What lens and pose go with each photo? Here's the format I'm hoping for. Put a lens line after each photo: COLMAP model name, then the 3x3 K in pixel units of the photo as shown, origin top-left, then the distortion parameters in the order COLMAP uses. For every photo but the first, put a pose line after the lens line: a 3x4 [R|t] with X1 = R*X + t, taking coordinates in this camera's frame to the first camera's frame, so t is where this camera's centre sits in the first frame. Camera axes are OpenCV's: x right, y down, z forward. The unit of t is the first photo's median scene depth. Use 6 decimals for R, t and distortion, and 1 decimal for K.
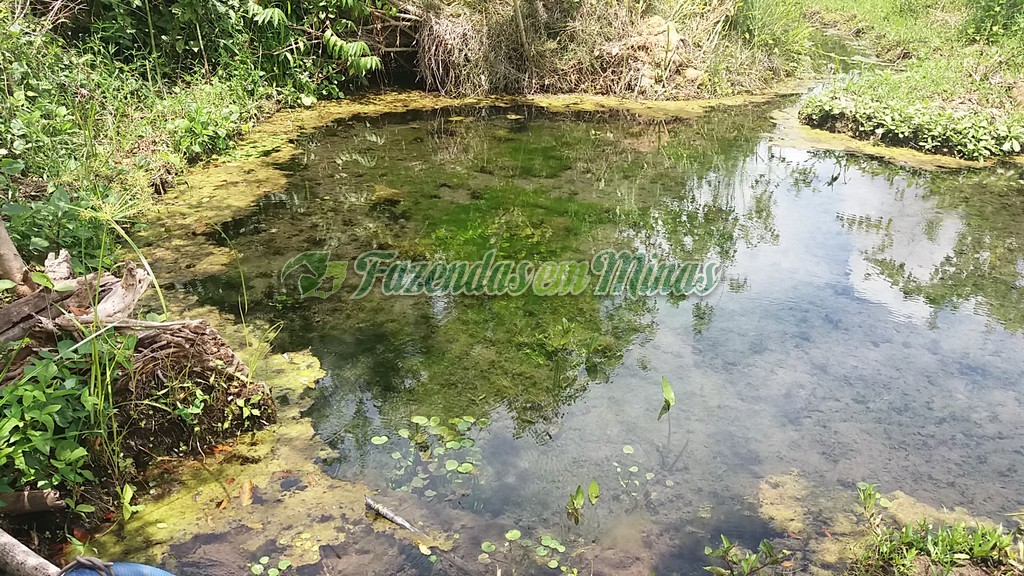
lens RADIAL K [[839.7, 0, 512.8], [0, 839.7, 306.5], [0, 0, 1]] dist [0.090327, -0.190269]
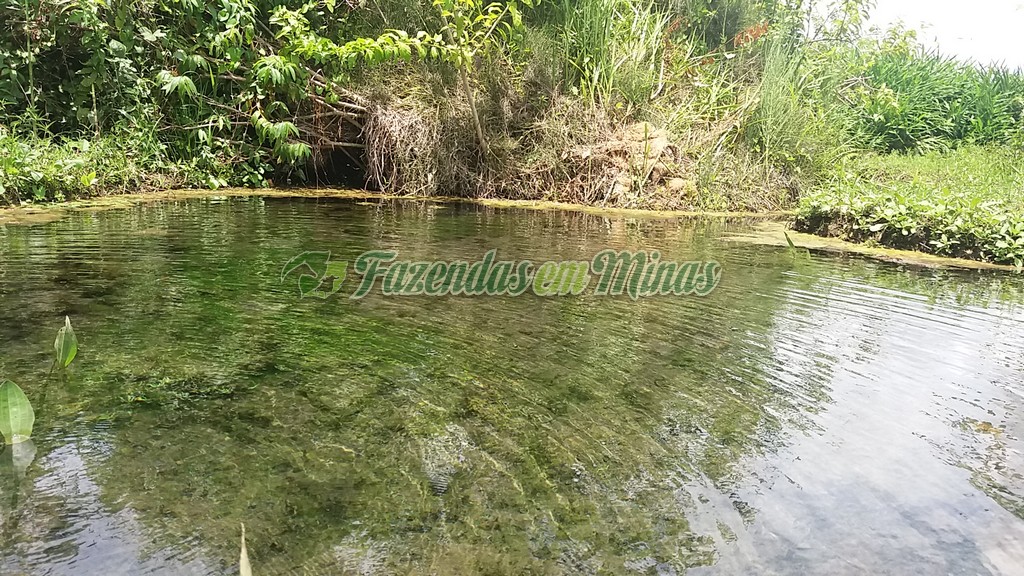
lens RADIAL K [[839.7, 0, 512.8], [0, 839.7, 306.5], [0, 0, 1]] dist [0.090327, -0.190269]
pose [[0.982641, 0.067533, -0.172787, 0.208074], [-0.106942, 0.967266, -0.230129, 0.048199], [0.151590, 0.244612, 0.957698, 0.222263]]
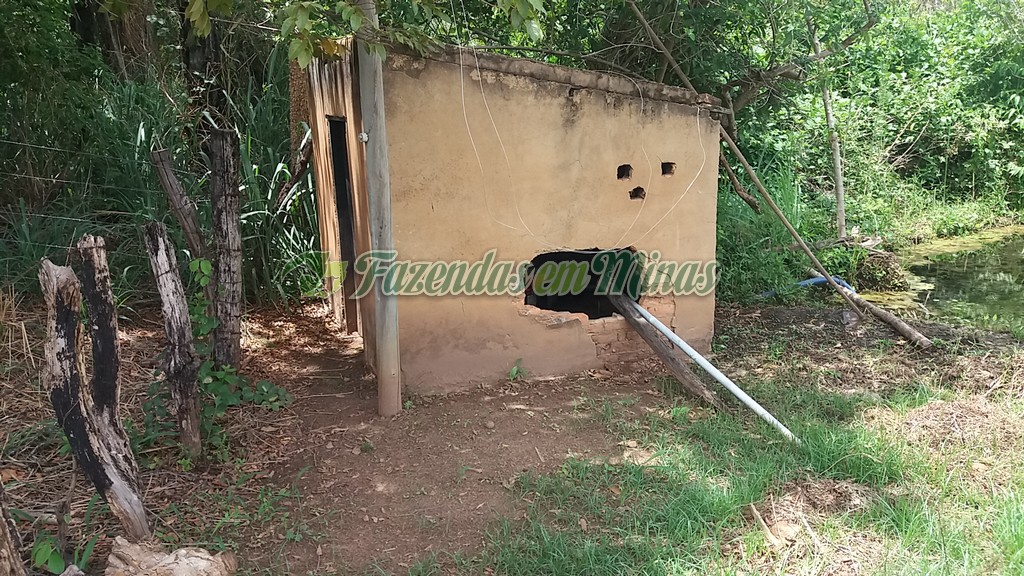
lens RADIAL K [[841.2, 0, 510.1], [0, 841.2, 322.8], [0, 0, 1]] dist [-0.001341, -0.046416]
pose [[0.574978, 0.186880, -0.796540, 0.478066], [-0.306334, 0.951921, 0.002209, 0.242355], [0.758656, 0.242737, 0.604582, -0.674429]]
